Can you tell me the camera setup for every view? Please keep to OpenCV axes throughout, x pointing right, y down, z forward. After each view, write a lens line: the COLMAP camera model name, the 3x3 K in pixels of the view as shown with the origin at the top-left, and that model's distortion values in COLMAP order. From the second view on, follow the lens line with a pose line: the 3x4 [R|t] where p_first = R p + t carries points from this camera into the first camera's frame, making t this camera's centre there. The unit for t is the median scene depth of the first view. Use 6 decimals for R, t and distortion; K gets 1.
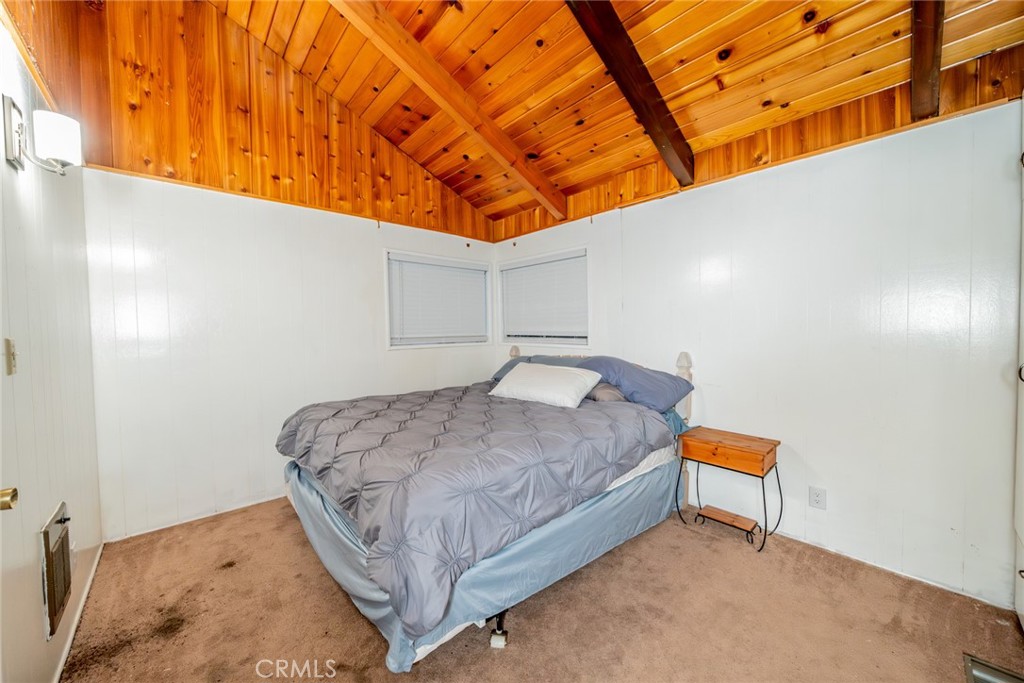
lens RADIAL K [[361.2, 0, 504.2], [0, 361.2, 340.4], [0, 0, 1]] dist [-0.001119, -0.000098]
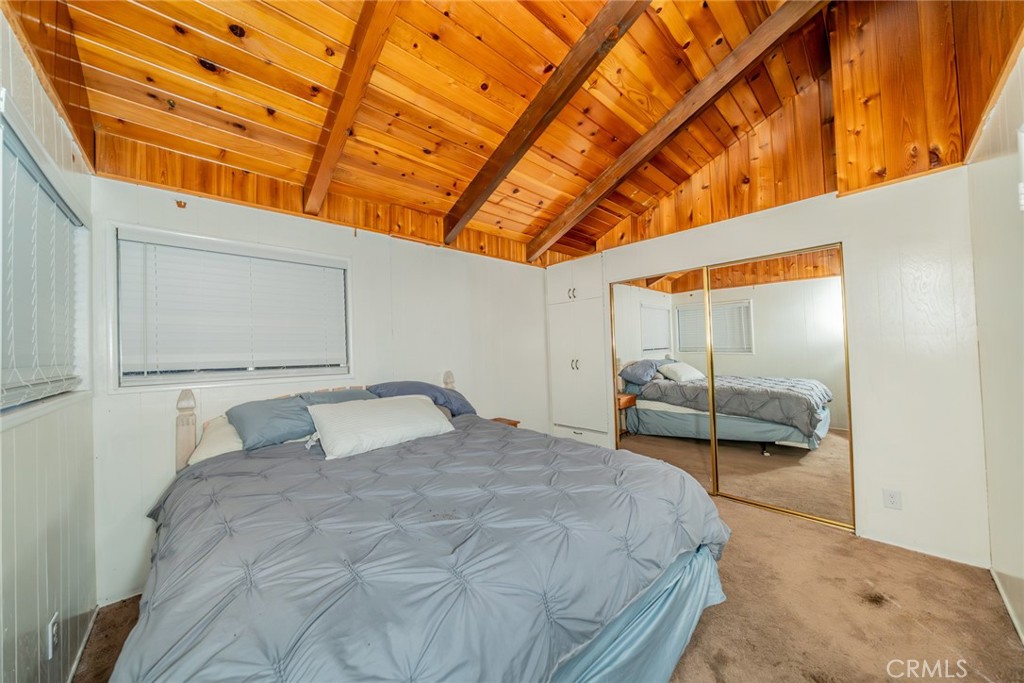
lens RADIAL K [[361.2, 0, 504.2], [0, 361.2, 340.4], [0, 0, 1]] dist [-0.001119, -0.000098]
pose [[-0.018180, 0.042105, 0.998948, -0.731870], [0.062554, 0.997203, -0.040893, -0.015056], [-0.997876, 0.061745, -0.020763, 0.778377]]
